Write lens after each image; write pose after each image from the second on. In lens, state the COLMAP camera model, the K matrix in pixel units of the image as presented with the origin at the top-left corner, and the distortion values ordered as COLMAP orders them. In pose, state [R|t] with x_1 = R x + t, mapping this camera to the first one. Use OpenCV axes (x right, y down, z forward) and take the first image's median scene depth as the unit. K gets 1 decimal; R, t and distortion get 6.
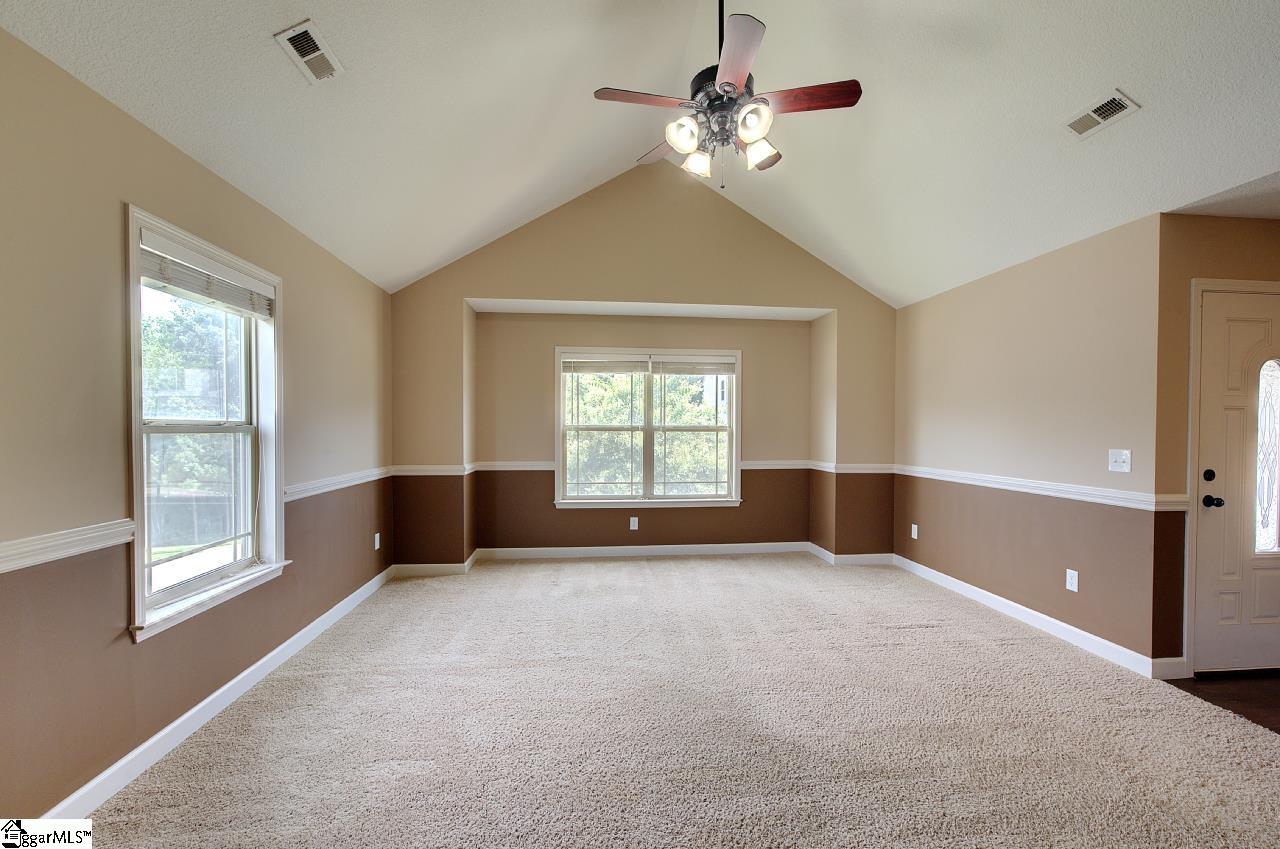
lens RADIAL K [[545.9, 0, 645.2], [0, 545.9, 437.2], [0, 0, 1]] dist [0.000811, 0.000749]
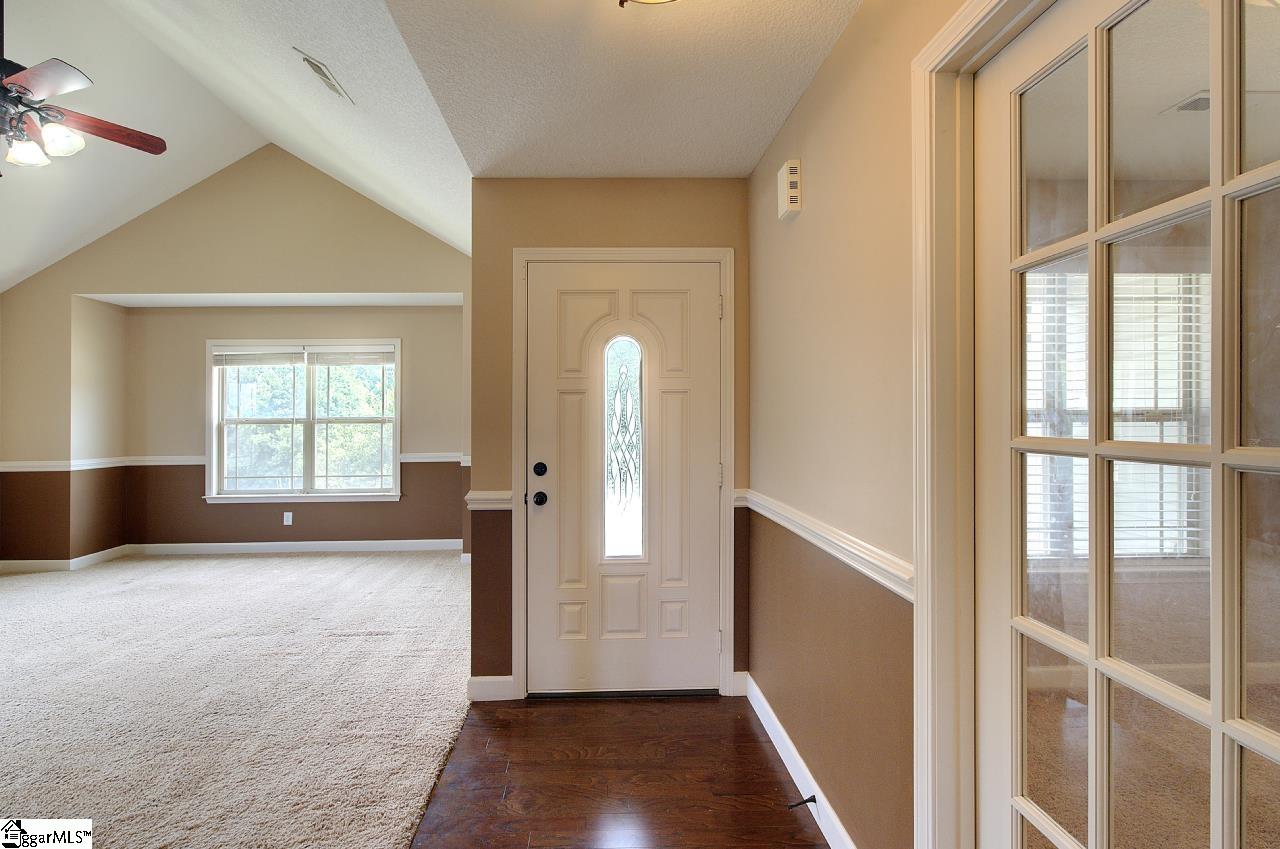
lens RADIAL K [[543.3, 0, 637.9], [0, 543.3, 418.5], [0, 0, 1]] dist [0.000632, 0.000408]
pose [[0.997163, -0.013636, -0.074023, 0.678582], [0.012493, 0.999796, -0.015888, 0.002473], [0.074224, 0.014918, 0.997130, 0.075844]]
